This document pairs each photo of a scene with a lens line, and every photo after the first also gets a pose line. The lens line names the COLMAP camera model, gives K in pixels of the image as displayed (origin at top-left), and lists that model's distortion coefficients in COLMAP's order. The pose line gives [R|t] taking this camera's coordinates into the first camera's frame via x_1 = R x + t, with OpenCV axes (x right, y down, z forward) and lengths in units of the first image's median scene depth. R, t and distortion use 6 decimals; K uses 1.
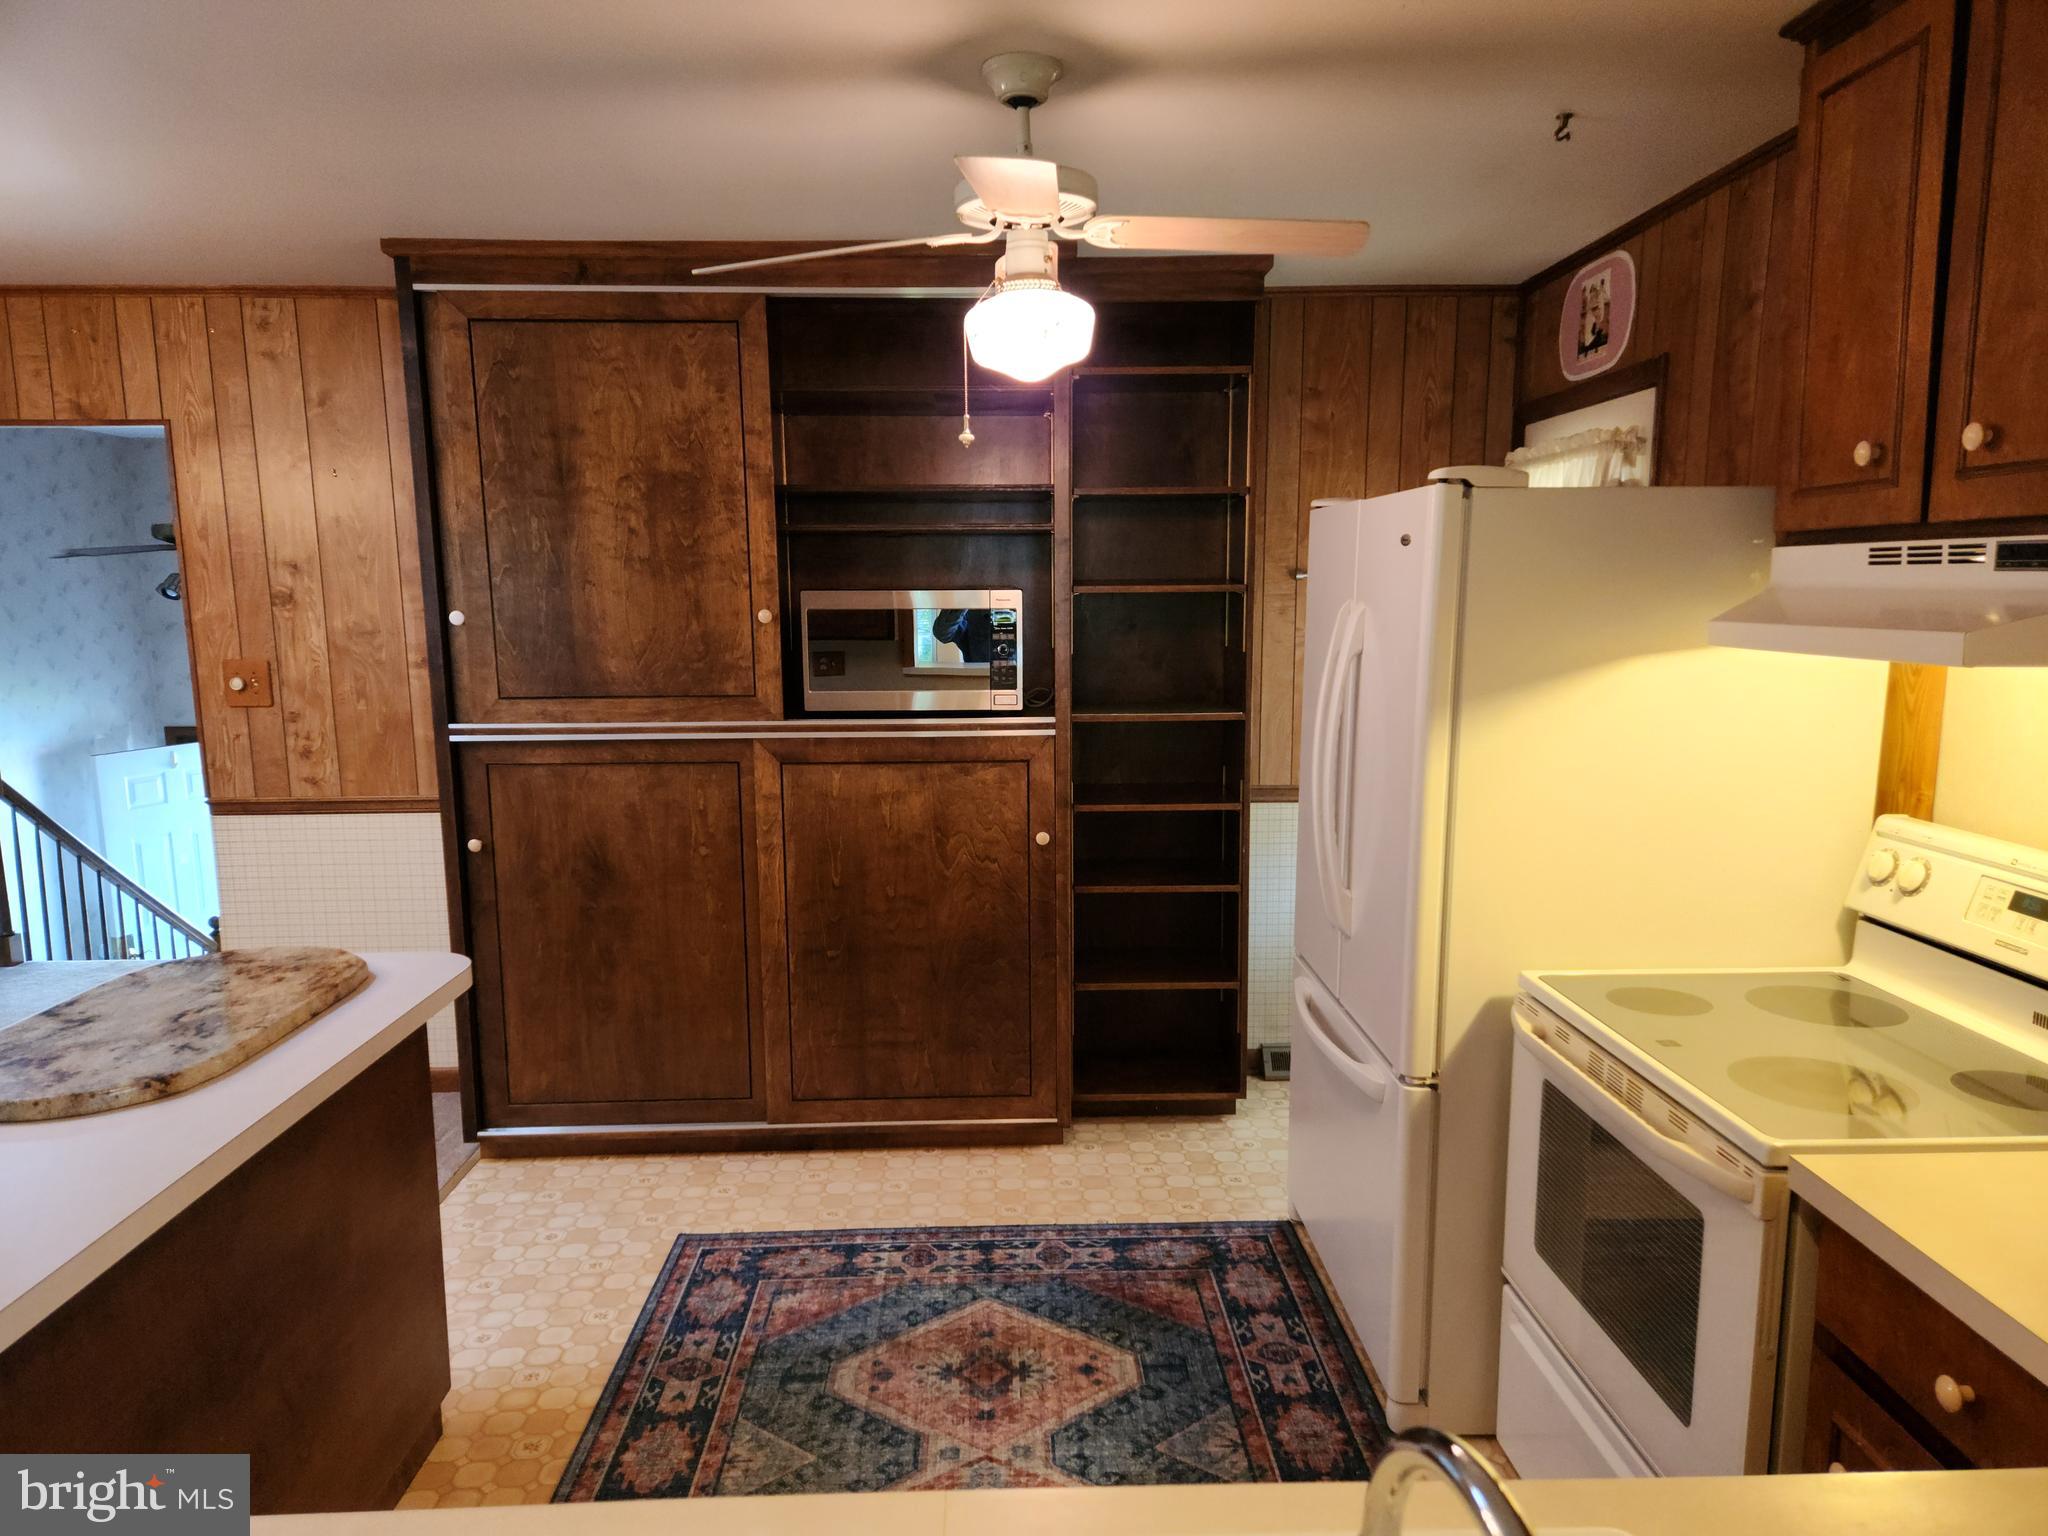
lens RADIAL K [[1368.3, 0, 1039.4], [0, 1368.3, 794.7], [0, 0, 1]] dist [0.091879, -0.075004]
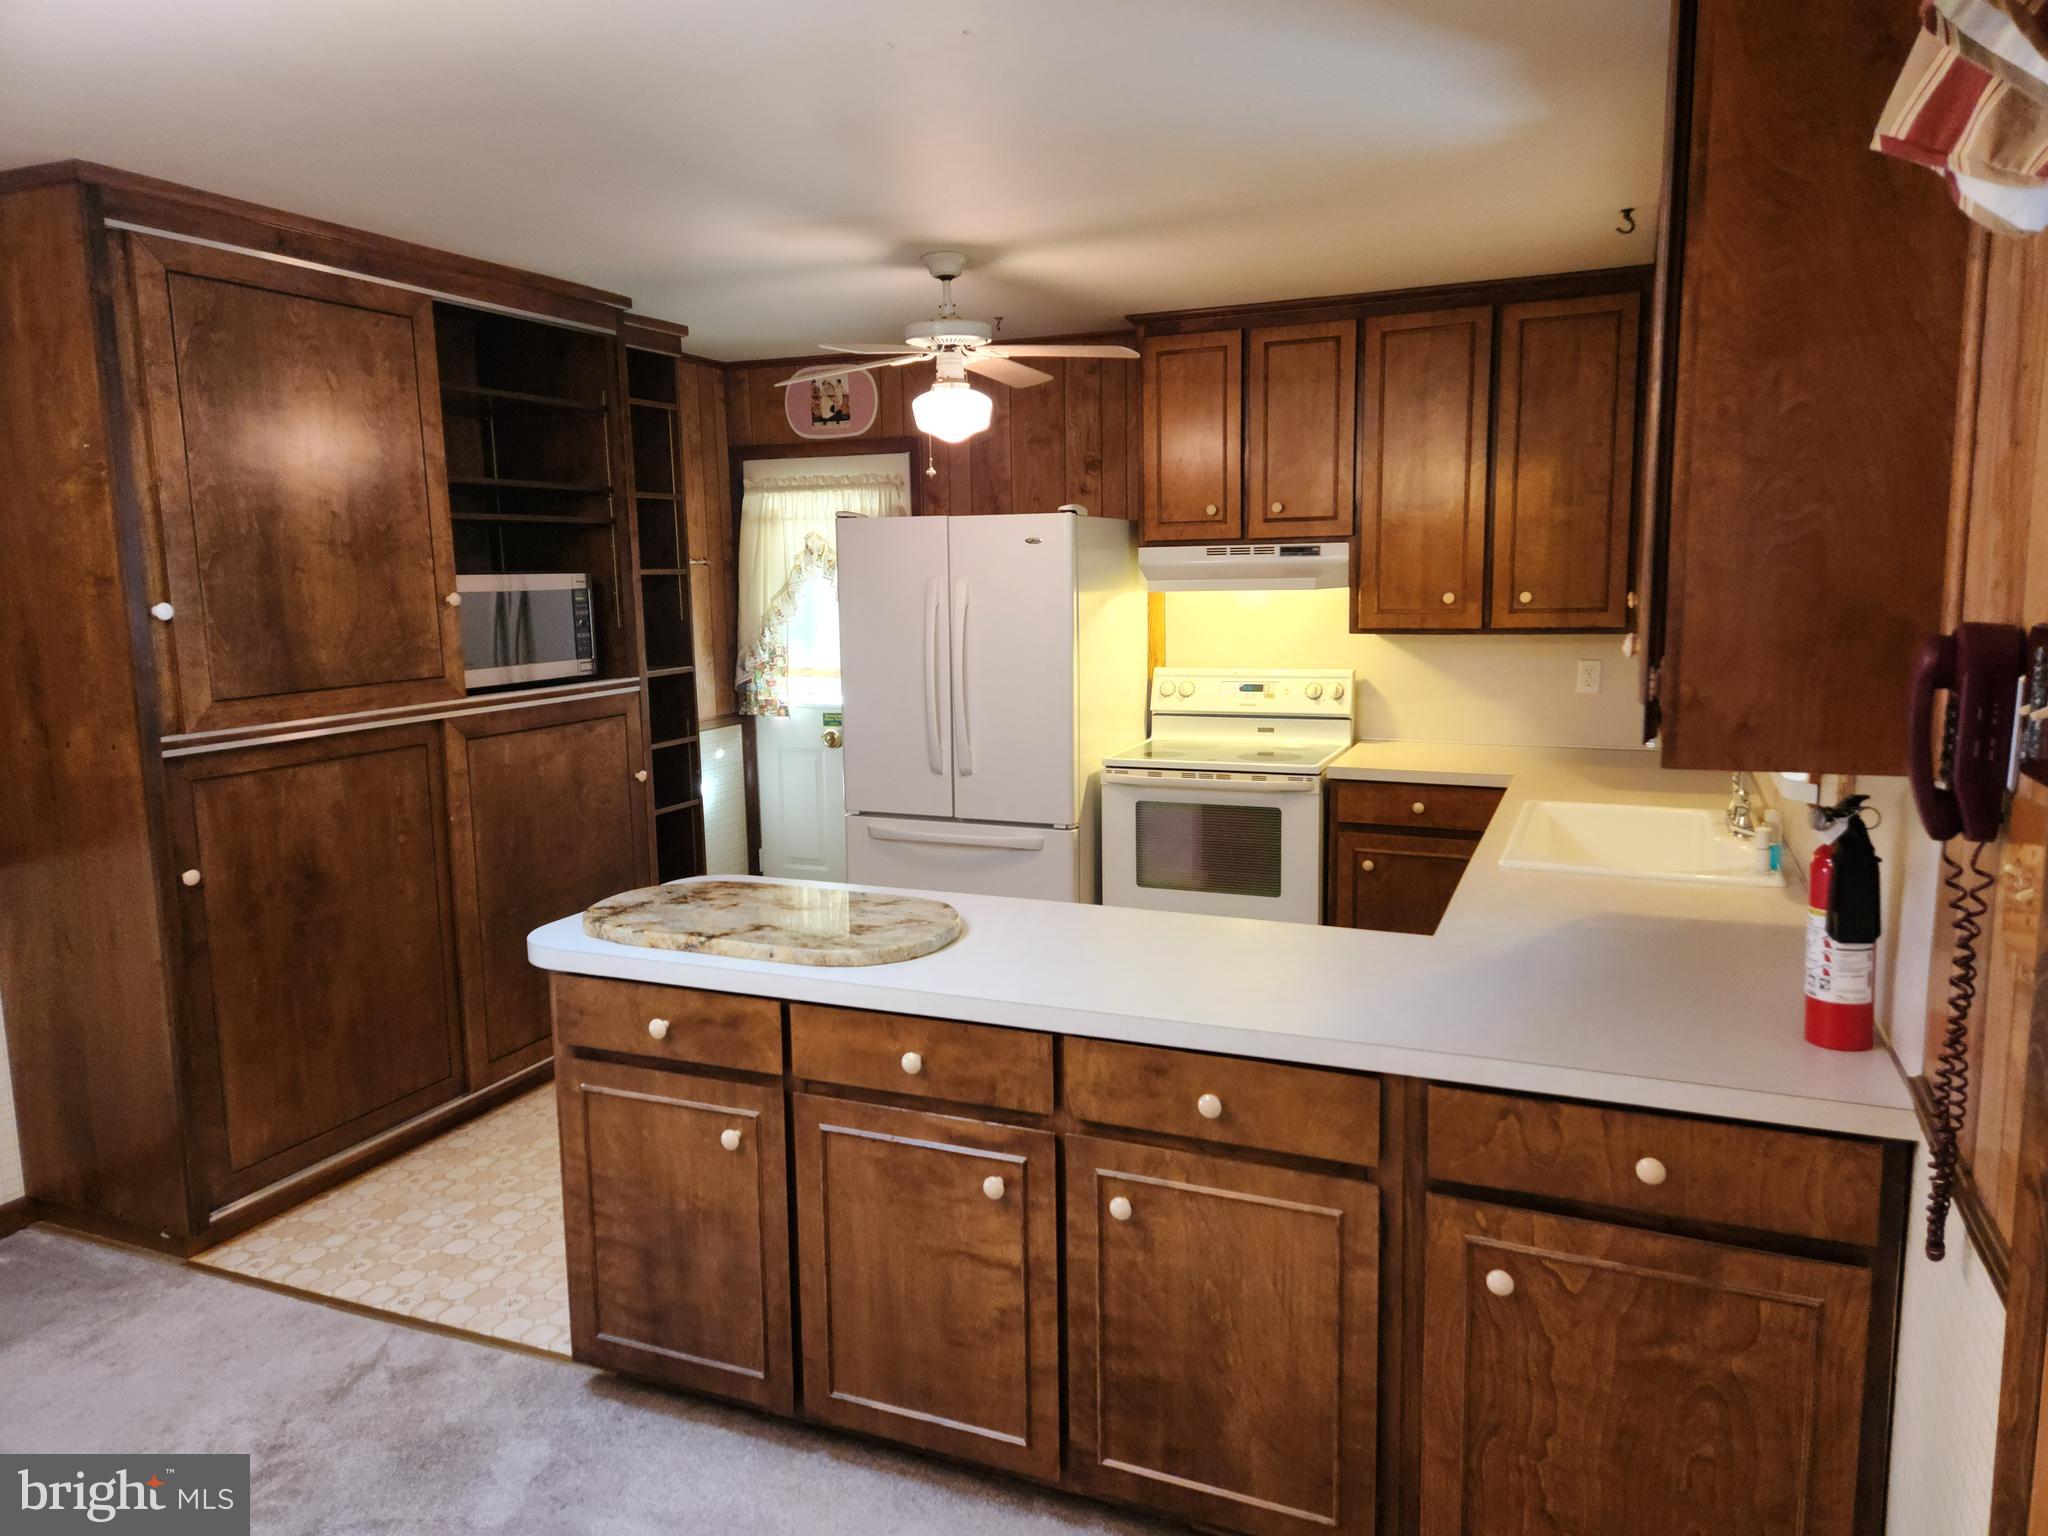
lens RADIAL K [[1368.3, 0, 1040.1], [0, 1368.3, 760.2], [0, 0, 1]] dist [0.091879, -0.075004]
pose [[0.412505, -0.131265, 0.901448, -0.957618], [0.152799, 0.985514, 0.073585, -0.018174], [-0.898049, 0.107387, 0.426587, 0.156495]]
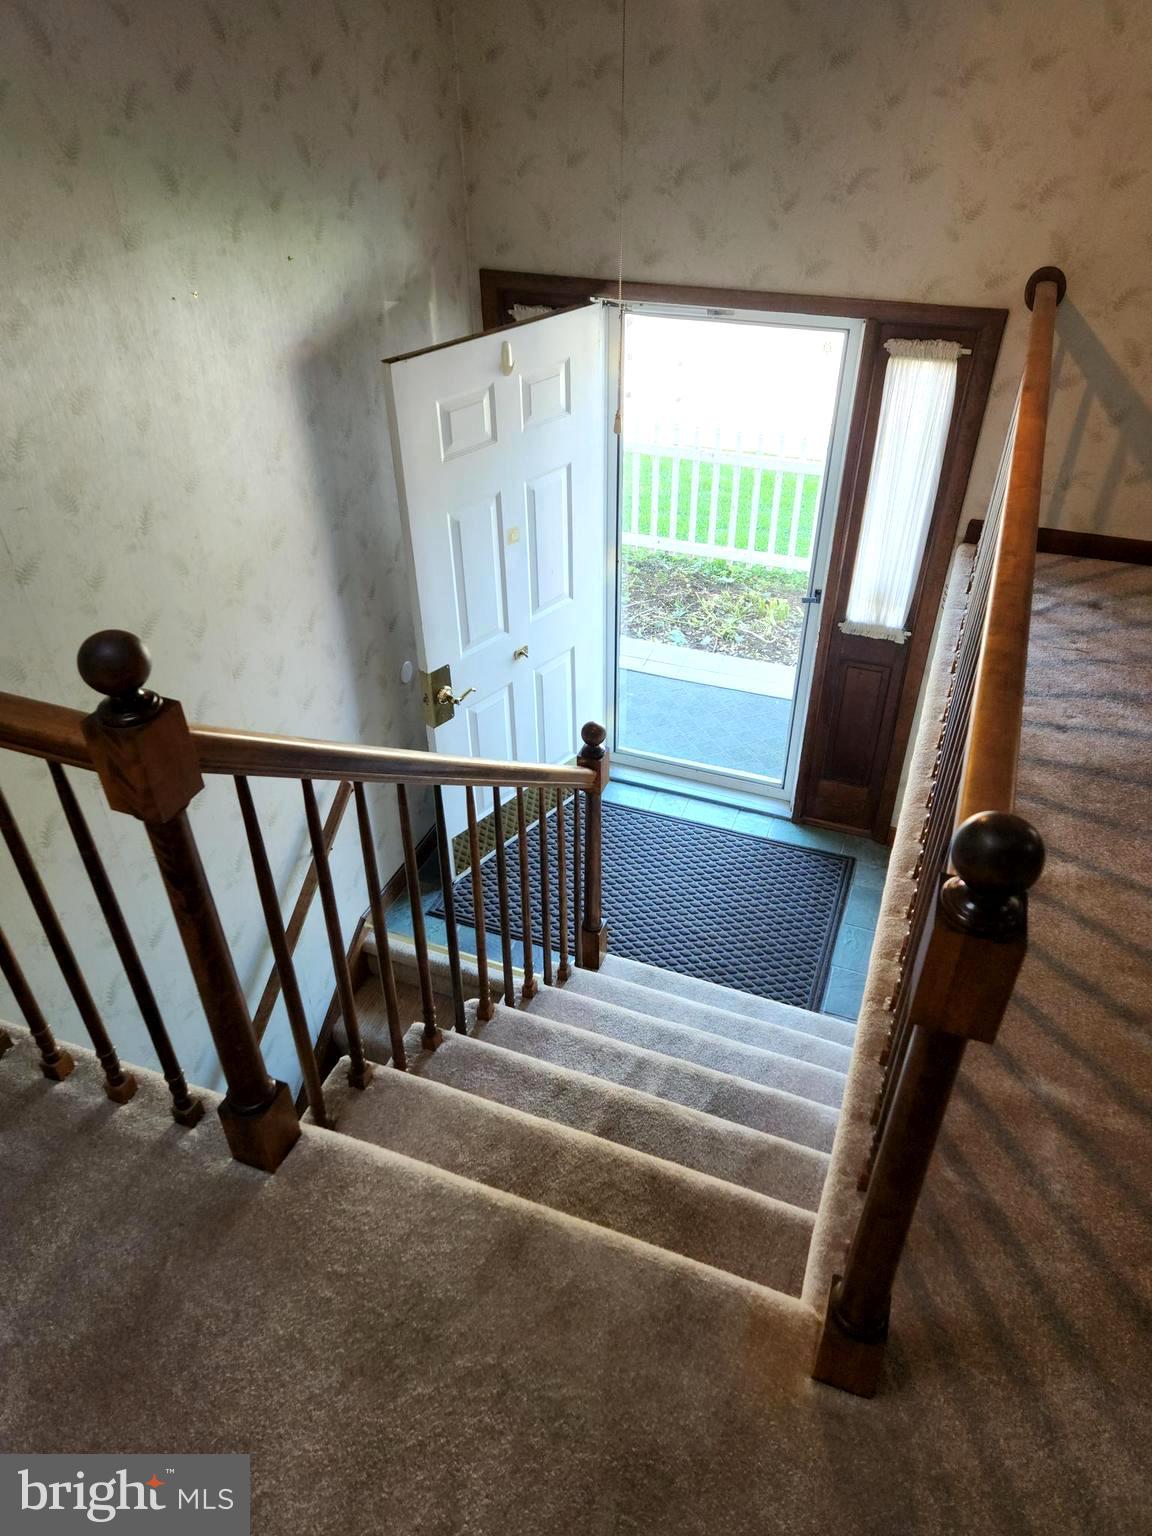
lens RADIAL K [[1026.2, 0, 587.4], [0, 1026.2, 738.2], [0, 0, 1]] dist [0.091879, -0.075004]
pose [[0.925074, 0.224383, -0.306415, -0.933817], [-0.059676, 0.882665, 0.466198, -0.180156], [0.375069, -0.412982, 0.829921, 1.334438]]
